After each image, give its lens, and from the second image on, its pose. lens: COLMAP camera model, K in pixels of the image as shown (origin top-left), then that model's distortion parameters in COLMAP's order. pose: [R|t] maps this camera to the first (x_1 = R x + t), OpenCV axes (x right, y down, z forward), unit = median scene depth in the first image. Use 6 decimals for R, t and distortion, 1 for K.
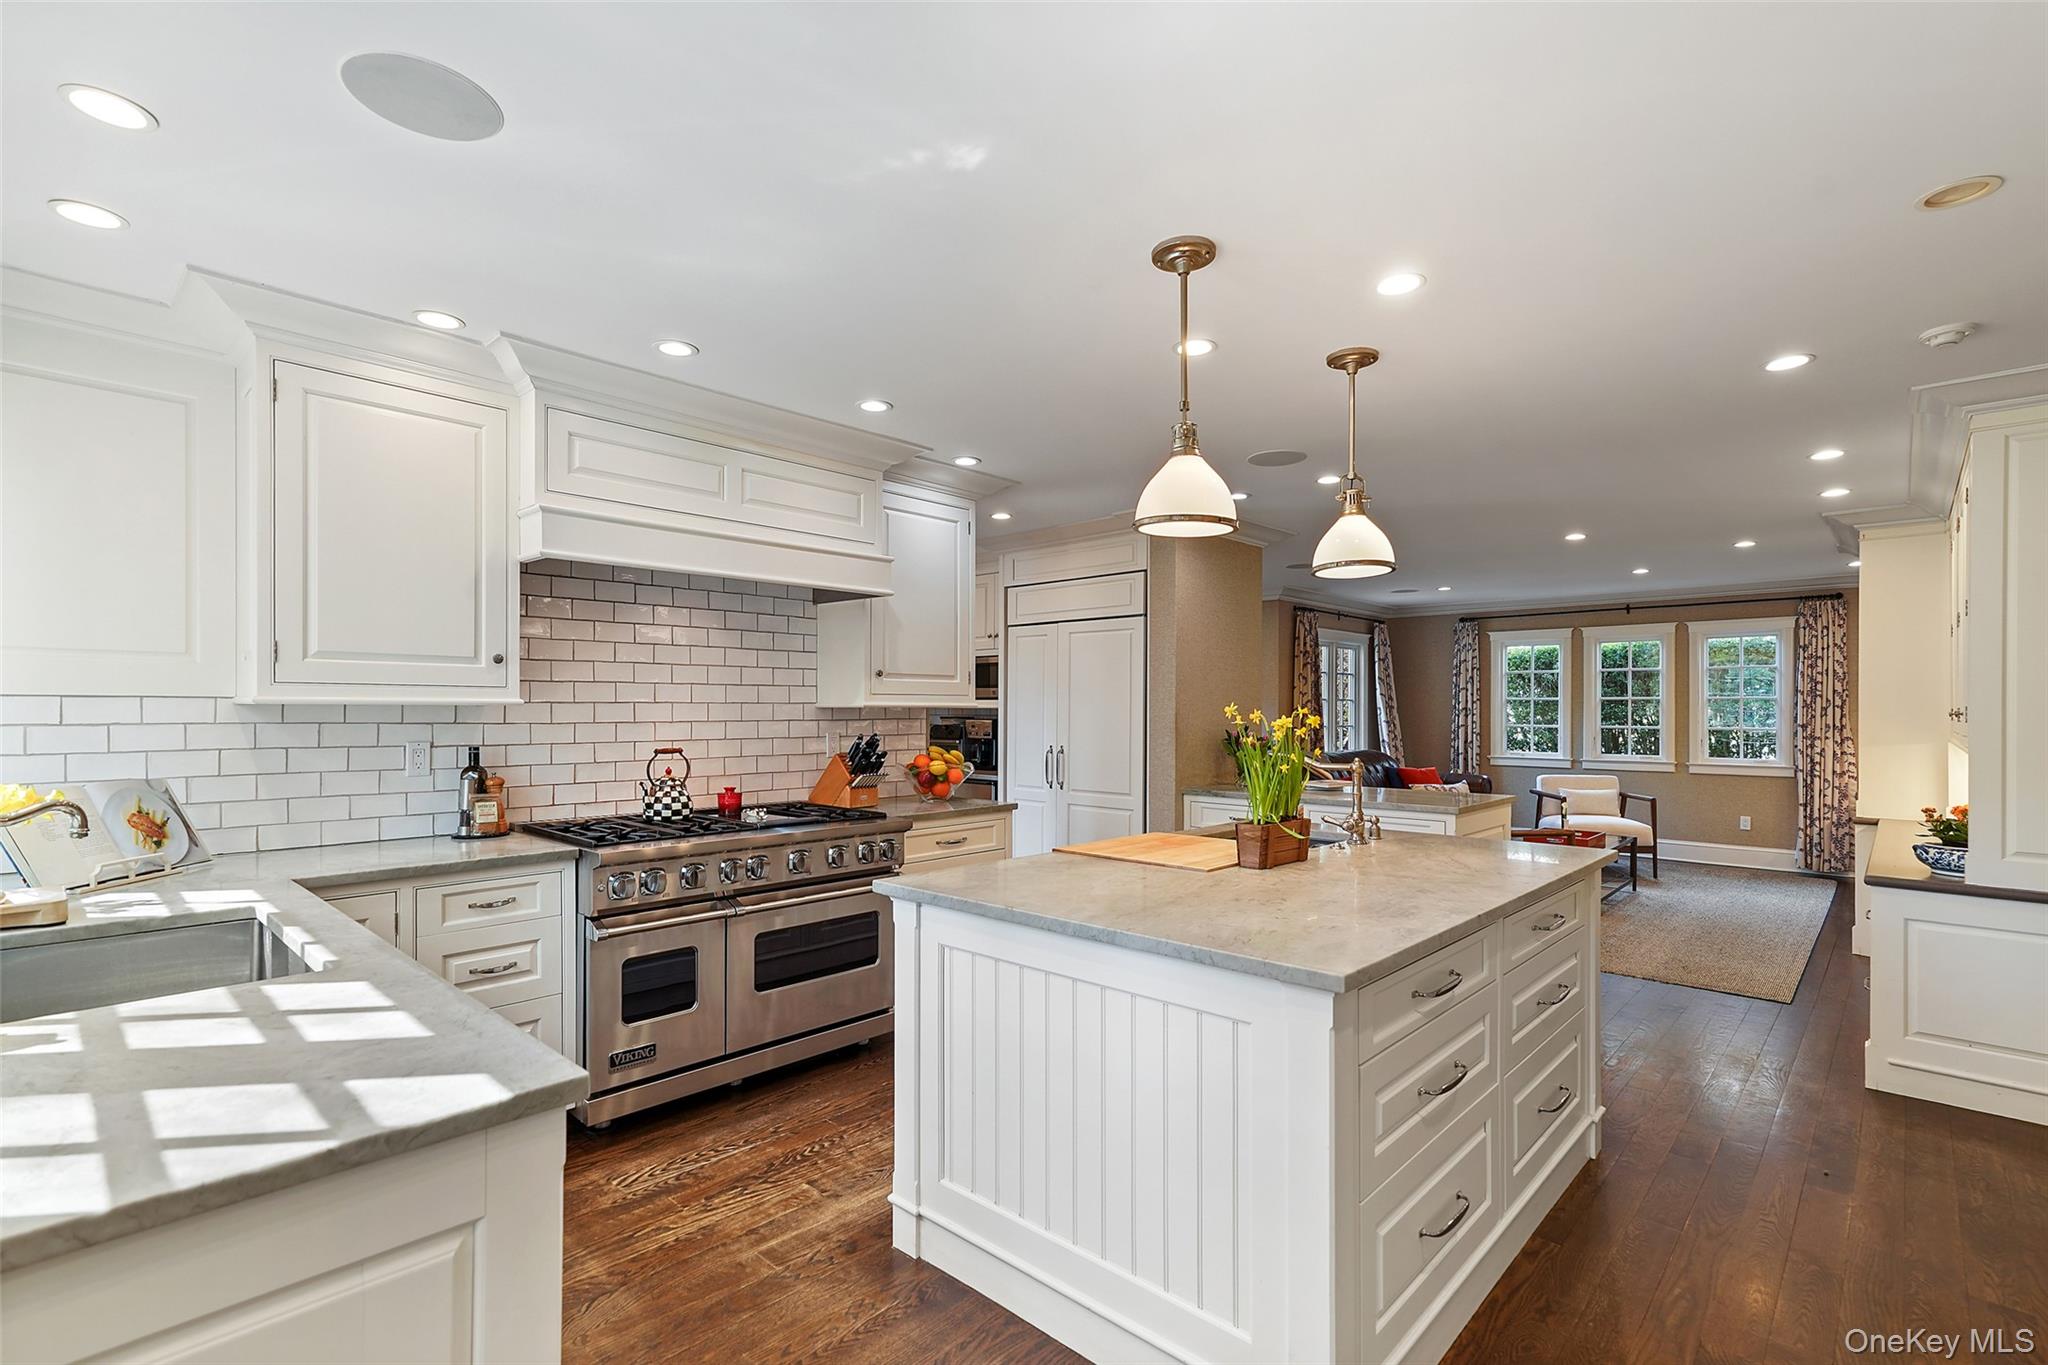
lens RADIAL K [[939.4, 0, 980.8], [0, 939.4, 701.7], [0, 0, 1]] dist [-0.004795, 0.000425]
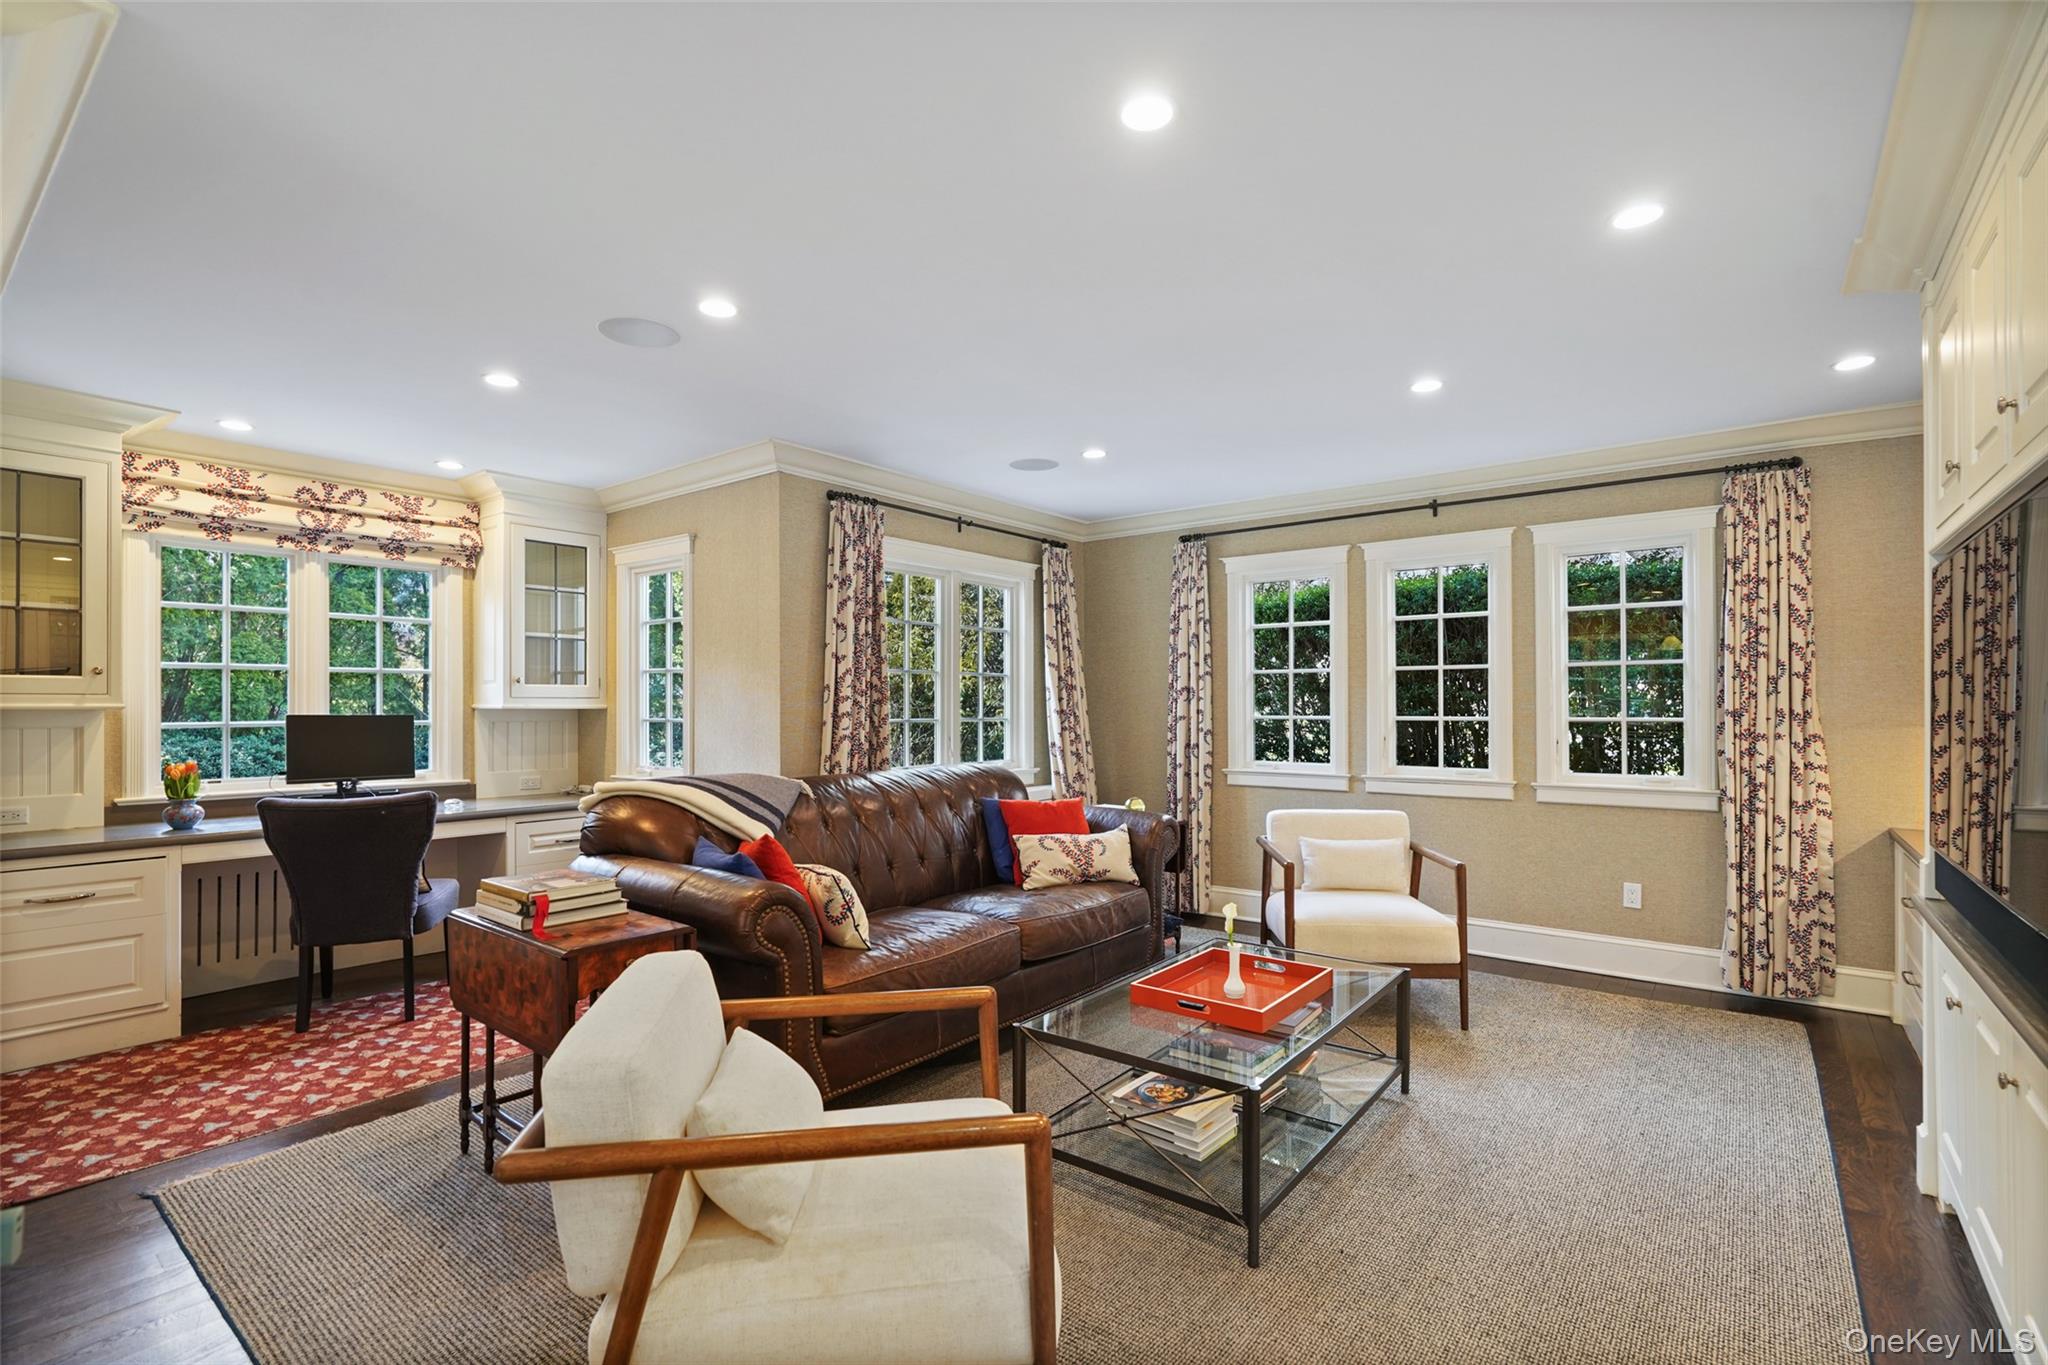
lens RADIAL K [[939.4, 0, 1021.0], [0, 939.4, 694.4], [0, 0, 1]] dist [-0.004795, 0.000425]
pose [[0.993474, -0.004389, 0.113978, 0.422106], [0.004877, 0.999980, -0.004003, 0.015173], [-0.113958, 0.004533, 0.993475, 0.523590]]
